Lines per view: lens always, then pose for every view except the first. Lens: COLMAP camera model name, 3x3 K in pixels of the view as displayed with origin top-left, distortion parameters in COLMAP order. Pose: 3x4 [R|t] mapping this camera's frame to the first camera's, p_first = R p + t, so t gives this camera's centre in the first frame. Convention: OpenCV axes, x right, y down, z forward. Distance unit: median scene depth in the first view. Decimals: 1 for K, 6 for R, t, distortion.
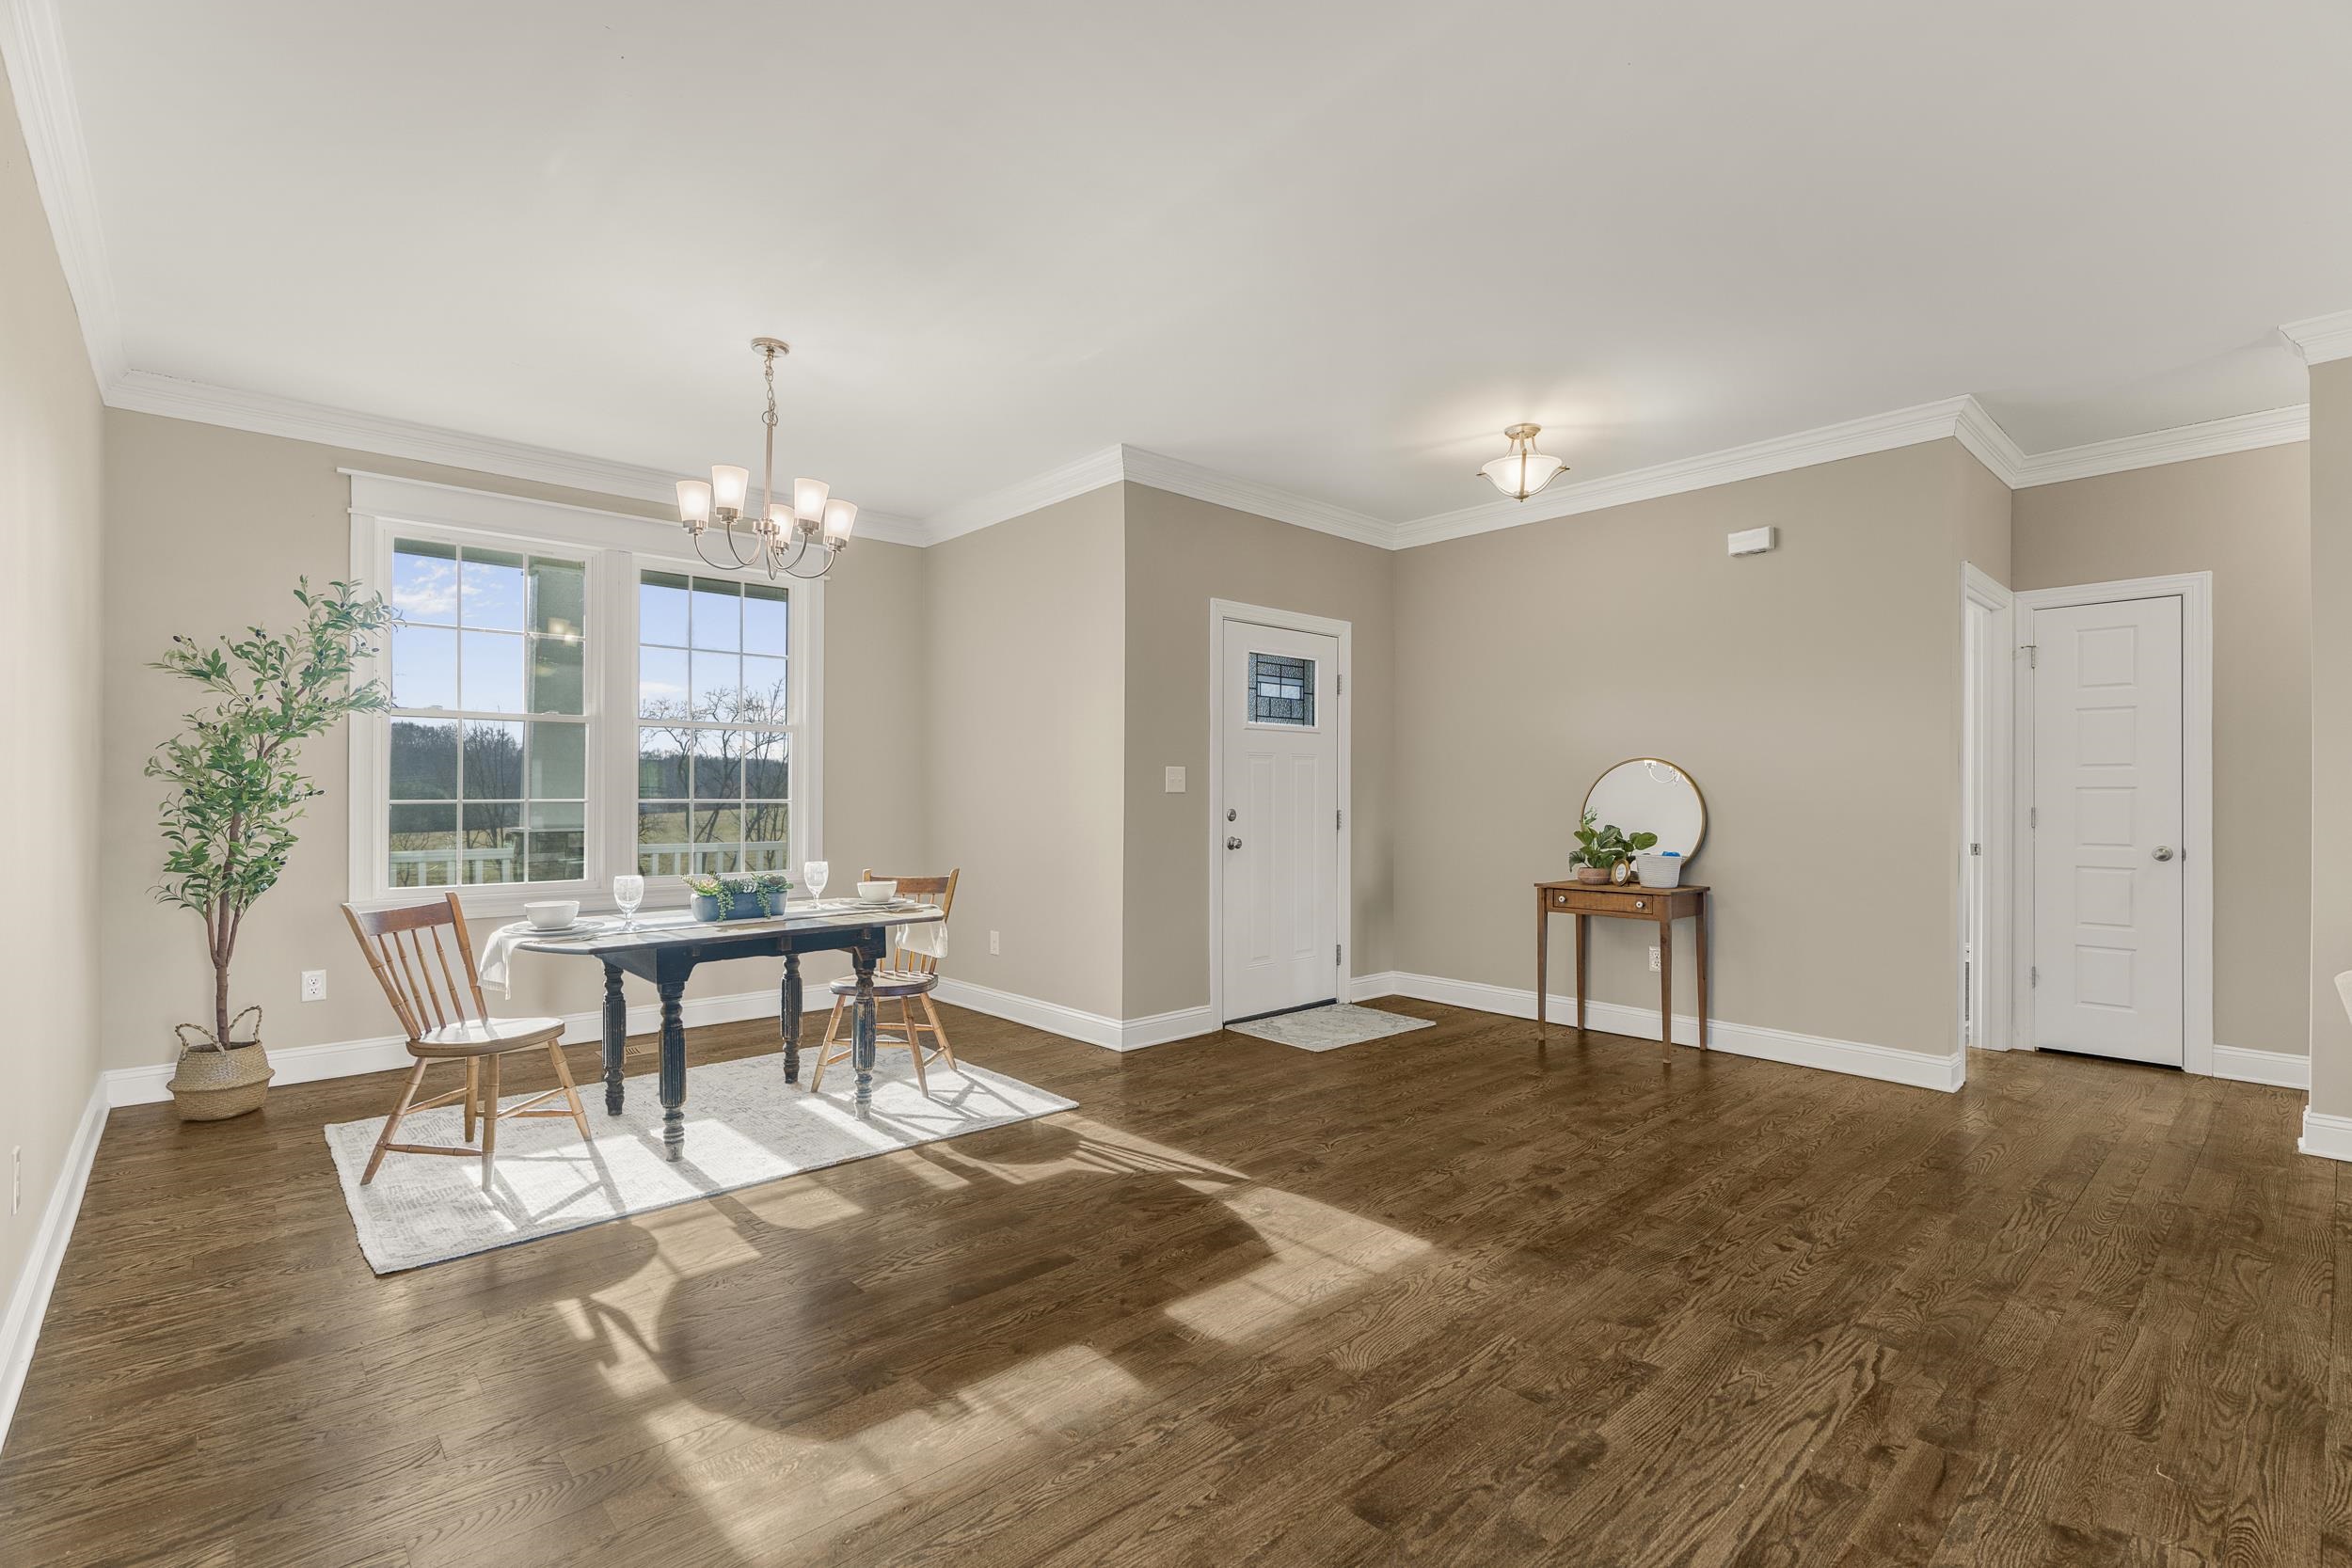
lens RADIAL K [[1061.8, 0, 1176.0], [0, 1061.8, 784.0], [0, 0, 1]] dist [-0.000868, 0.000160]
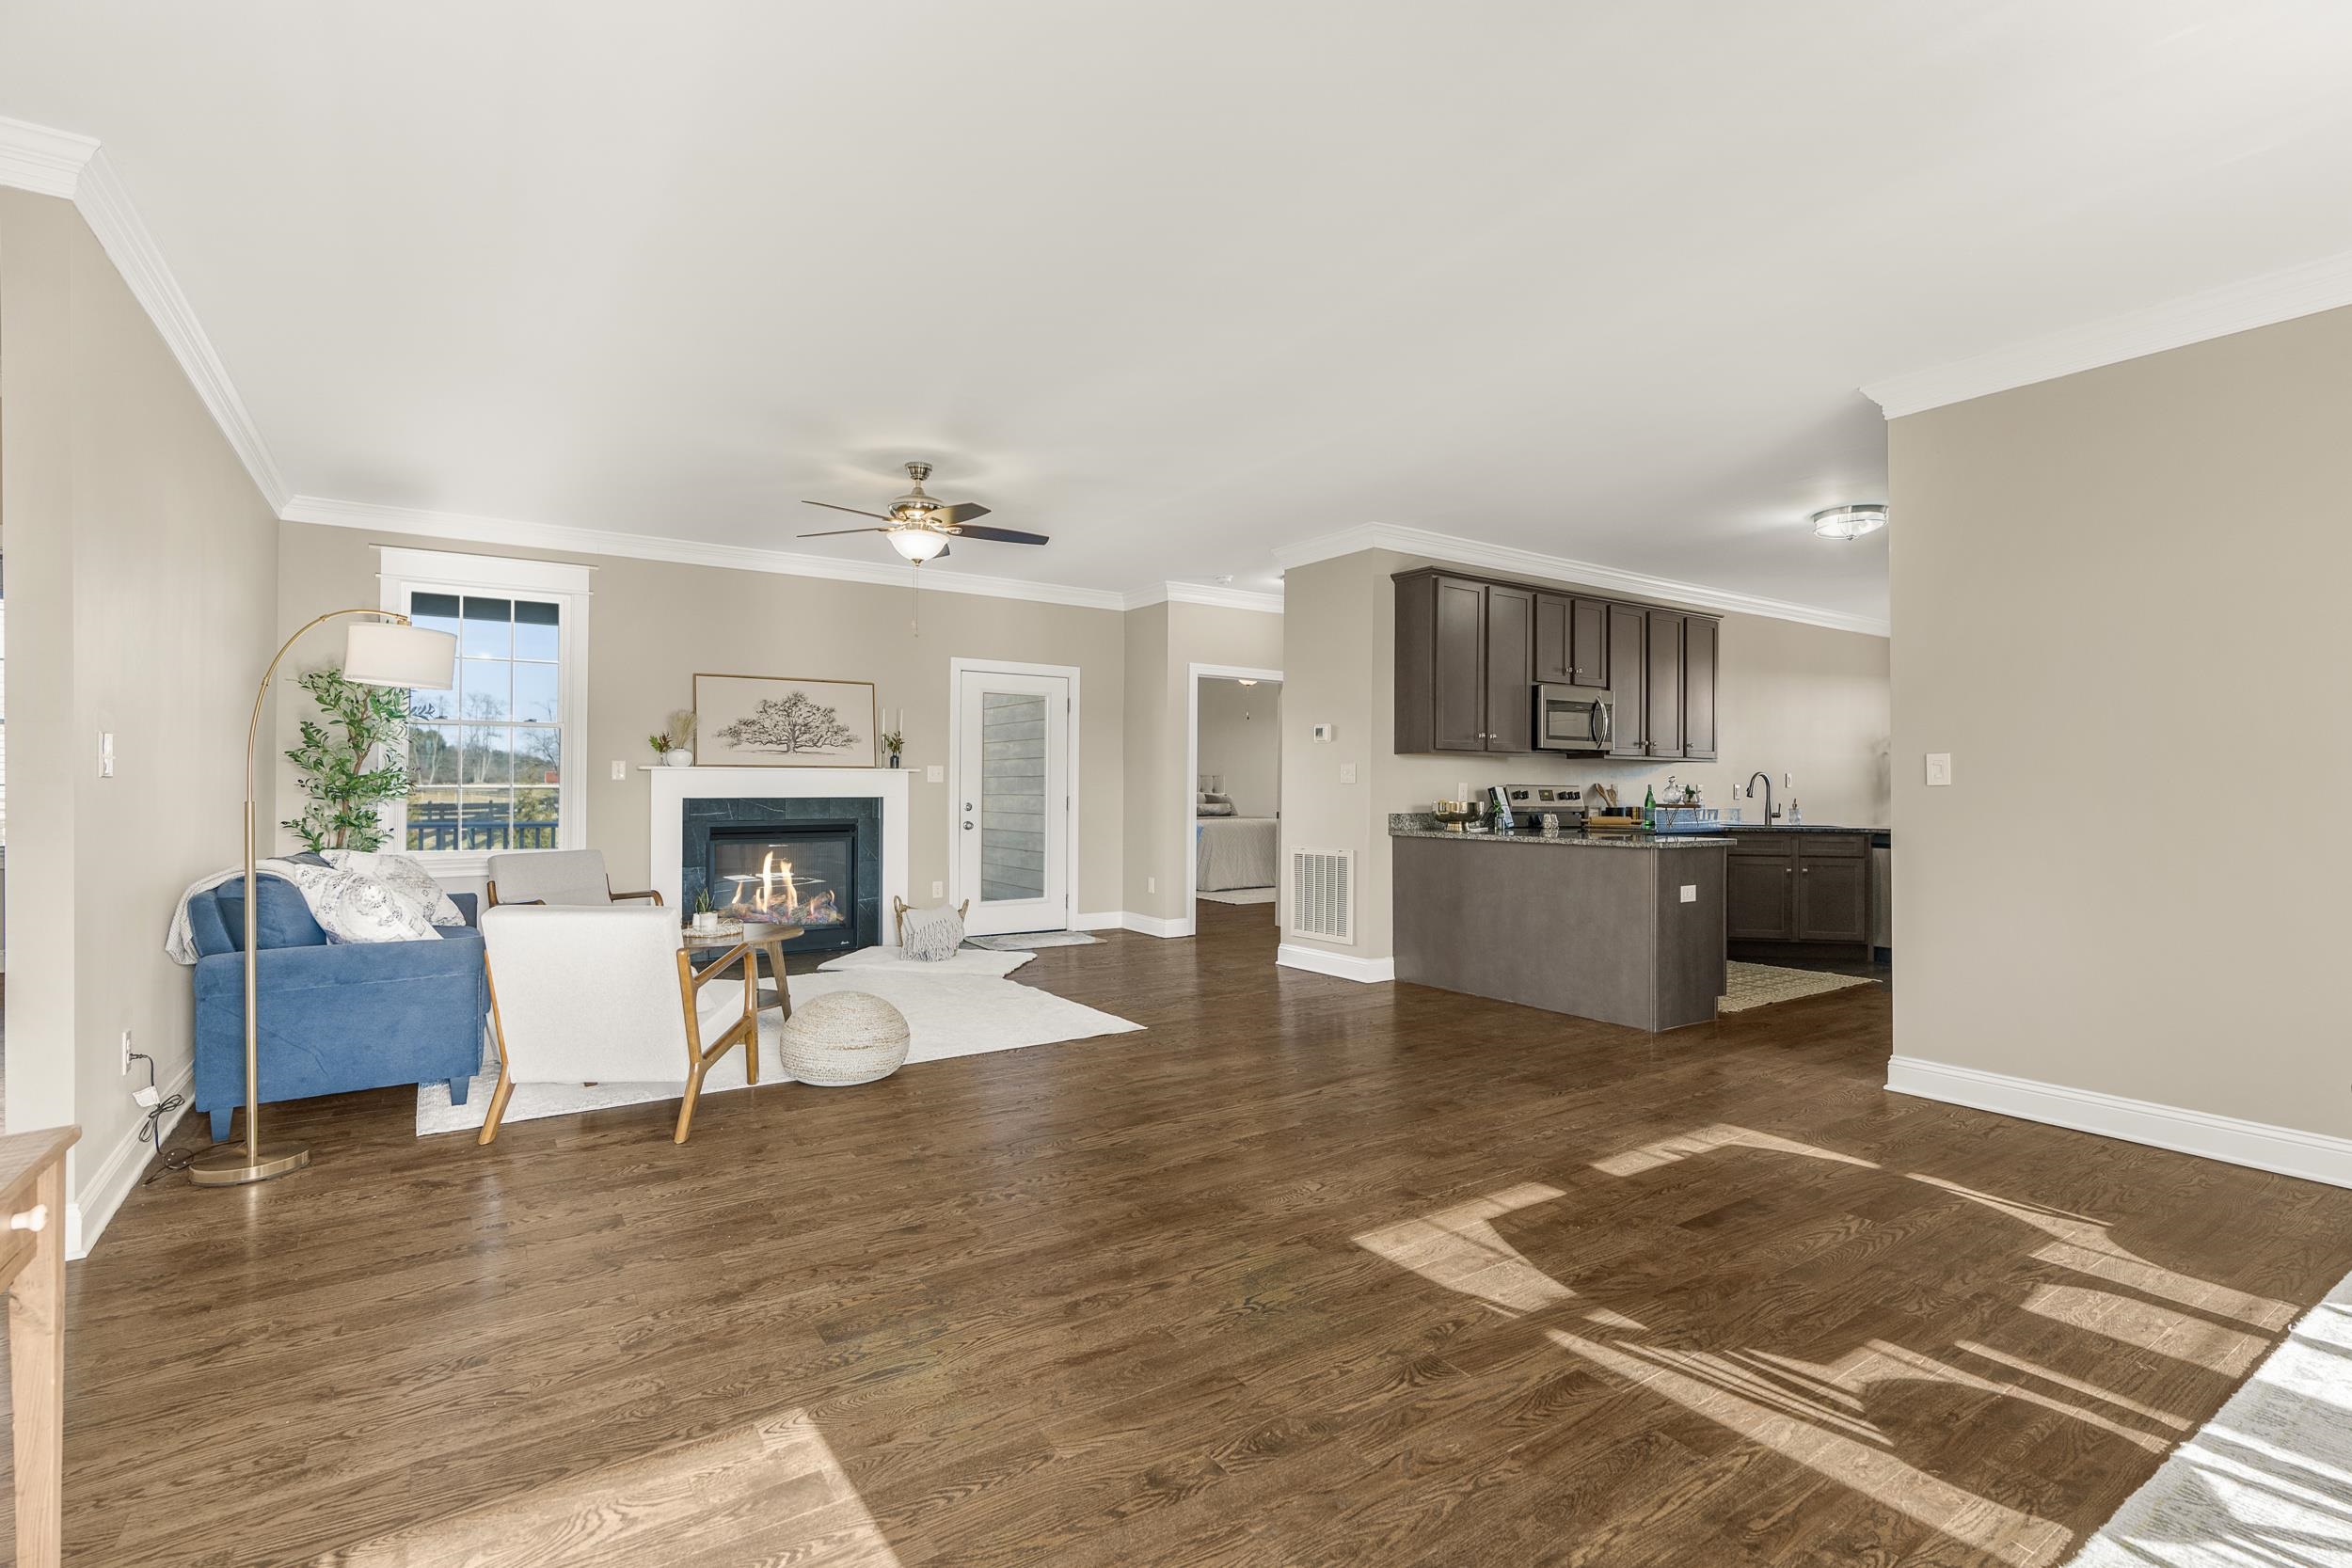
lens RADIAL K [[1082.9, 0, 1184.0], [0, 1082.9, 773.8], [0, 0, 1]] dist [-0.001268, -0.000309]
pose [[-0.989714, -0.002292, 0.143040, 0.188688], [-0.005499, 0.999742, -0.022033, 0.019439], [-0.142953, -0.022593, -0.989472, 1.685004]]
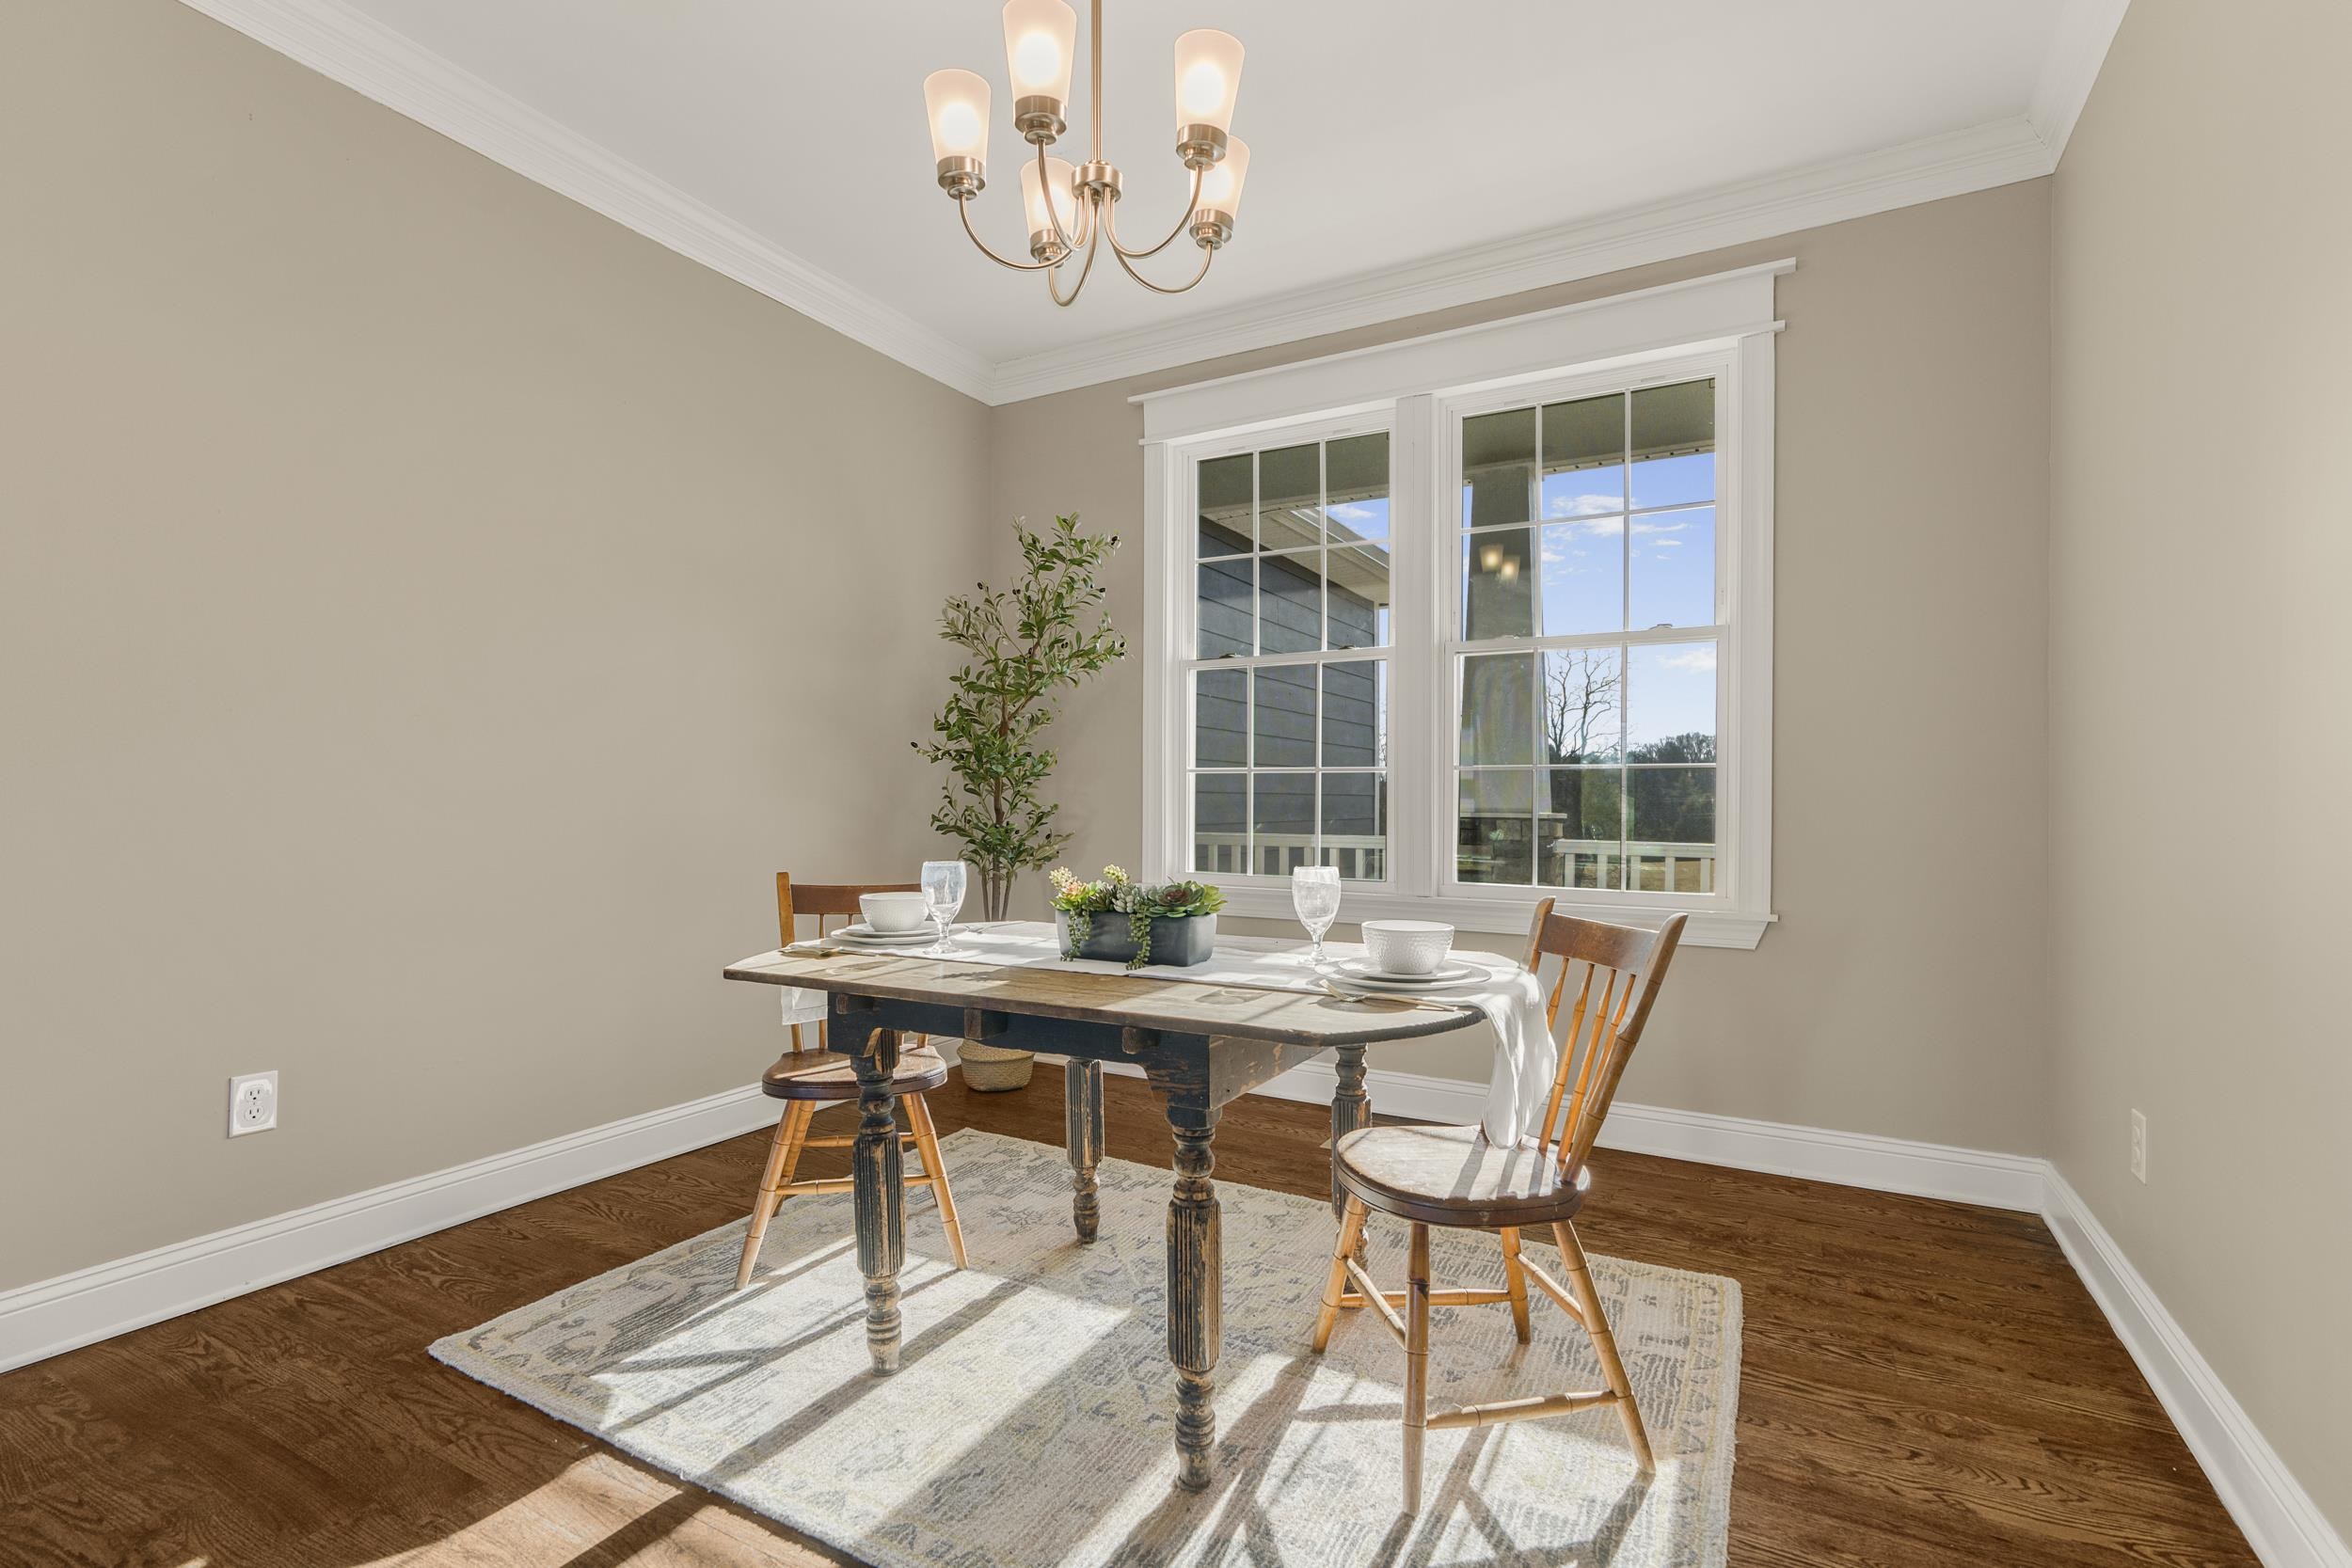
lens RADIAL K [[1083.8, 0, 1180.2], [0, 1083.8, 806.1], [0, 0, 1]] dist [-0.035902, 0.022911]
pose [[0.323437, 0.001758, -0.946248, 0.110214], [0.006193, 0.999973, 0.003975, 0.055290], [0.946230, -0.007146, 0.323417, 0.960006]]
